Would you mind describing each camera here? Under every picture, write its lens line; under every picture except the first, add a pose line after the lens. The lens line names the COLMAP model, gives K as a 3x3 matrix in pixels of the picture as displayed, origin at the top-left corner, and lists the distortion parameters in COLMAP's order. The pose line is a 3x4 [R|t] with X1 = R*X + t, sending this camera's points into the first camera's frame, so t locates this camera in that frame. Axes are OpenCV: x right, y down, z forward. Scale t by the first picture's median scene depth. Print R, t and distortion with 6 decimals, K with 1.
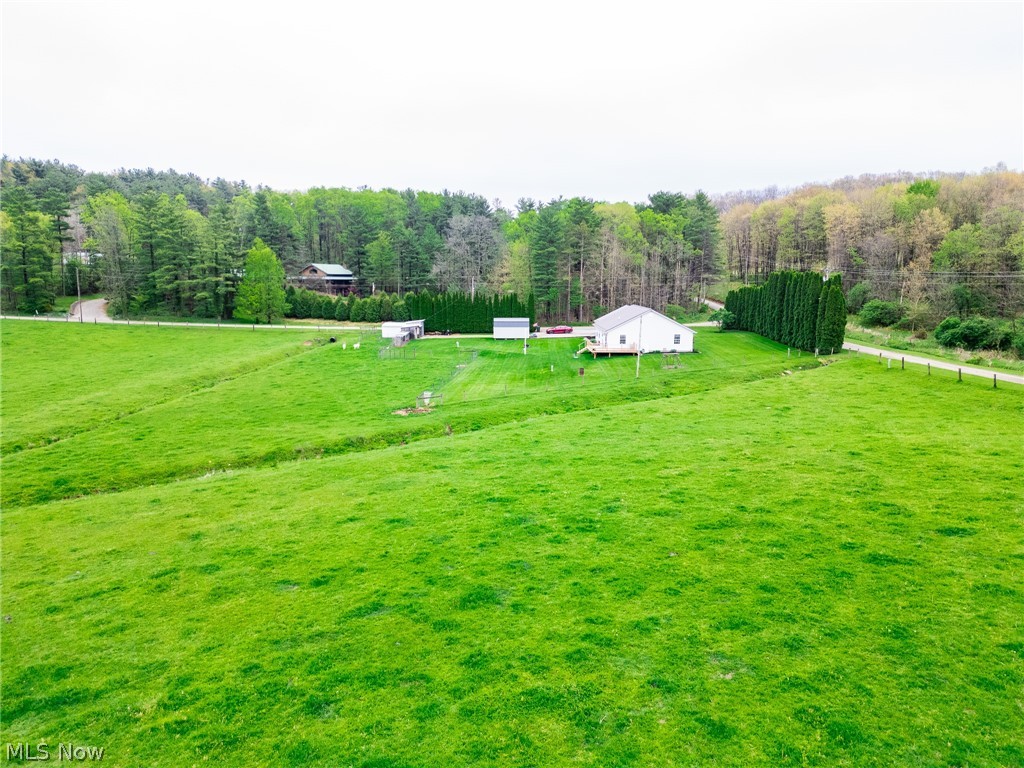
lens RADIAL K [[710.2, 0, 509.9], [0, 710.2, 381.5], [0, 0, 1]] dist [0.085561, -0.080616]
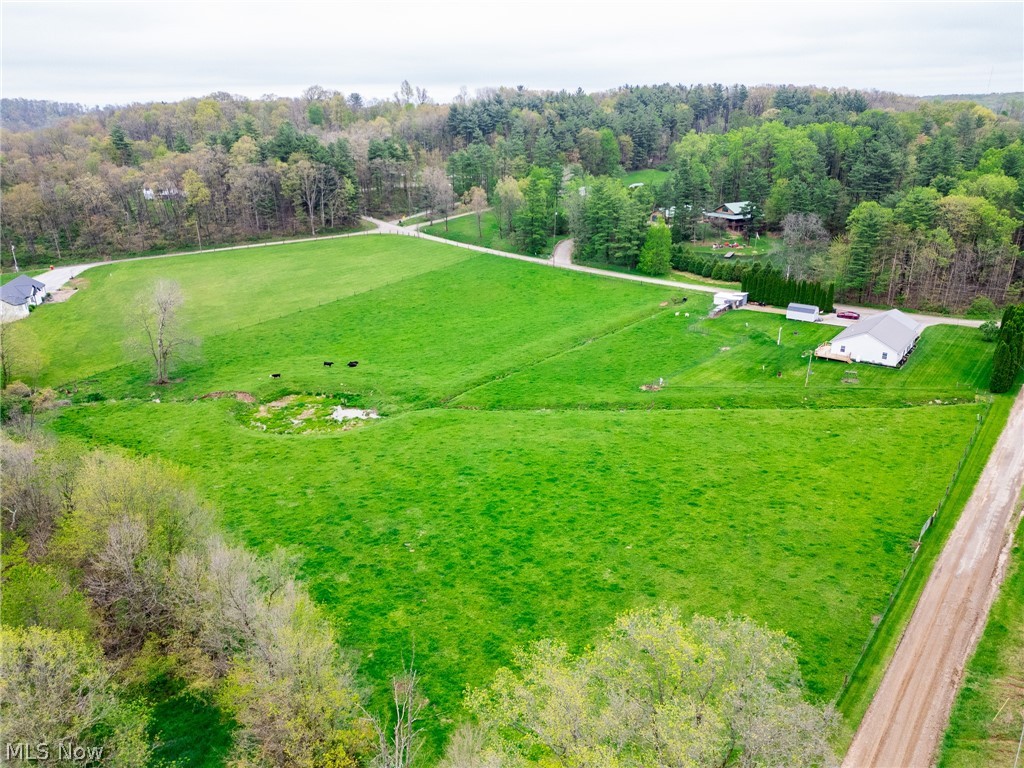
lens RADIAL K [[710.2, 0, 510.2], [0, 710.2, 380.4], [0, 0, 1]] dist [0.085561, -0.080616]
pose [[0.782800, 0.203883, -0.587926, 0.350669], [-0.074157, 0.968634, 0.237170, -0.204544], [0.617839, -0.142058, 0.773365, -0.377038]]
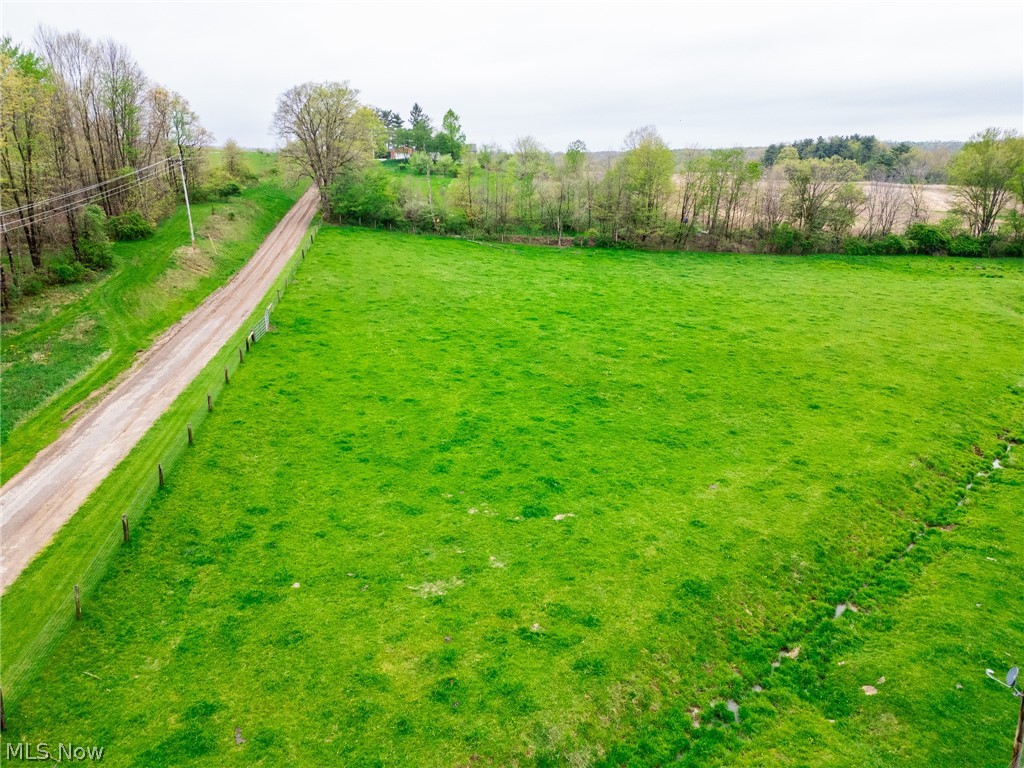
lens RADIAL K [[710.2, 0, 512.0], [0, 710.2, 384.0], [0, 0, 1]] dist [0.085561, -0.080616]
pose [[-0.986179, 0.029772, -0.162987, 0.219597], [-0.044094, 0.901085, 0.431394, -0.136643], [0.159709, 0.432618, -0.887319, 0.658267]]
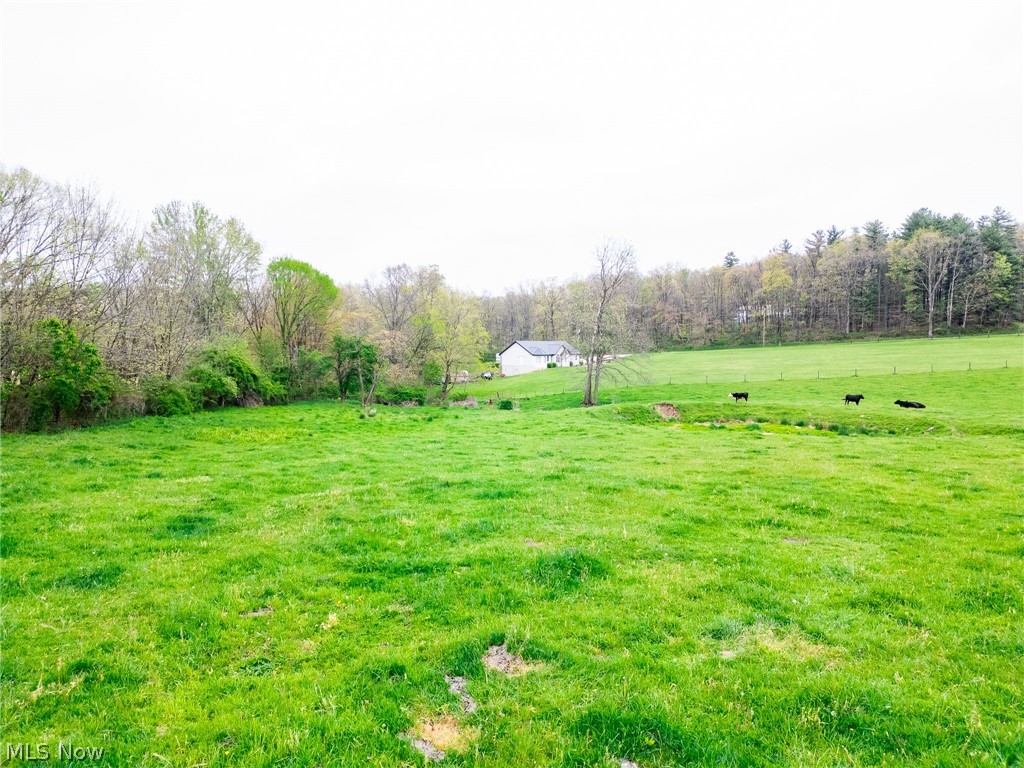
lens RADIAL K [[710.2, 0, 509.8], [0, 710.2, 380.6], [0, 0, 1]] dist [0.085561, -0.080616]
pose [[0.056418, 0.042818, -0.997489, 0.012047], [-0.143754, 0.989018, 0.034323, 0.054067], [0.988004, 0.141456, 0.061953, 0.005936]]
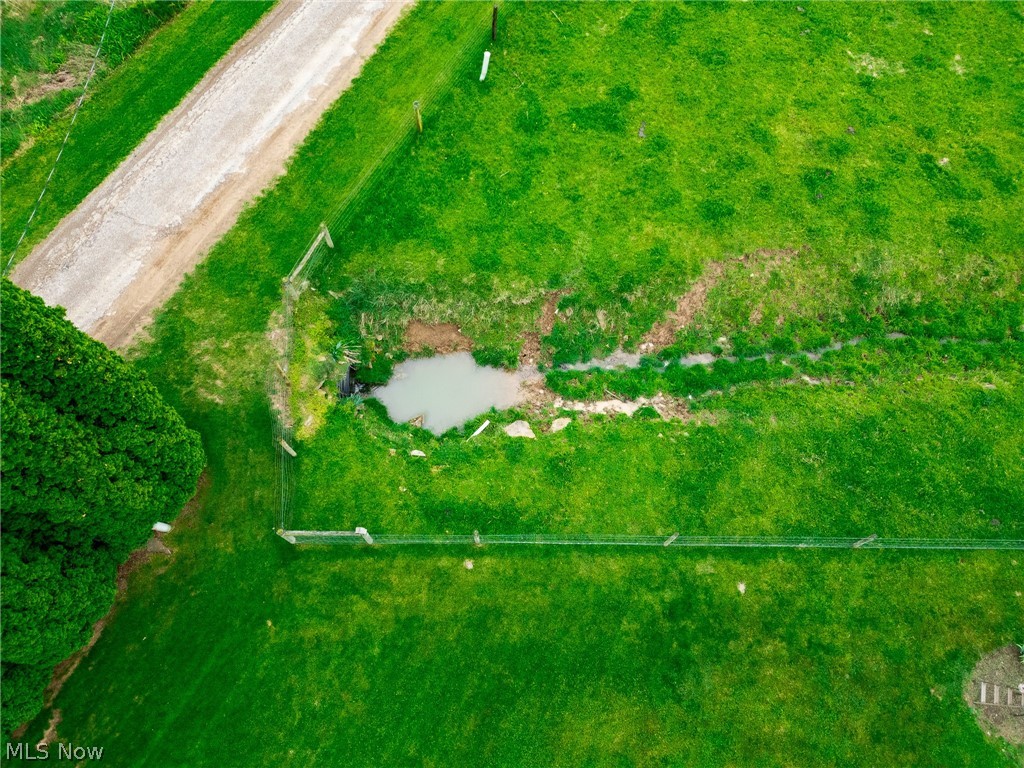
lens RADIAL K [[710.2, 0, 512.2], [0, 710.2, 387.4], [0, 0, 1]] dist [0.085561, -0.080616]
pose [[-0.876006, -0.450639, 0.171868, 0.221883], [0.051625, 0.266692, 0.962398, -0.159983], [-0.479530, 0.851939, -0.210360, 0.655200]]
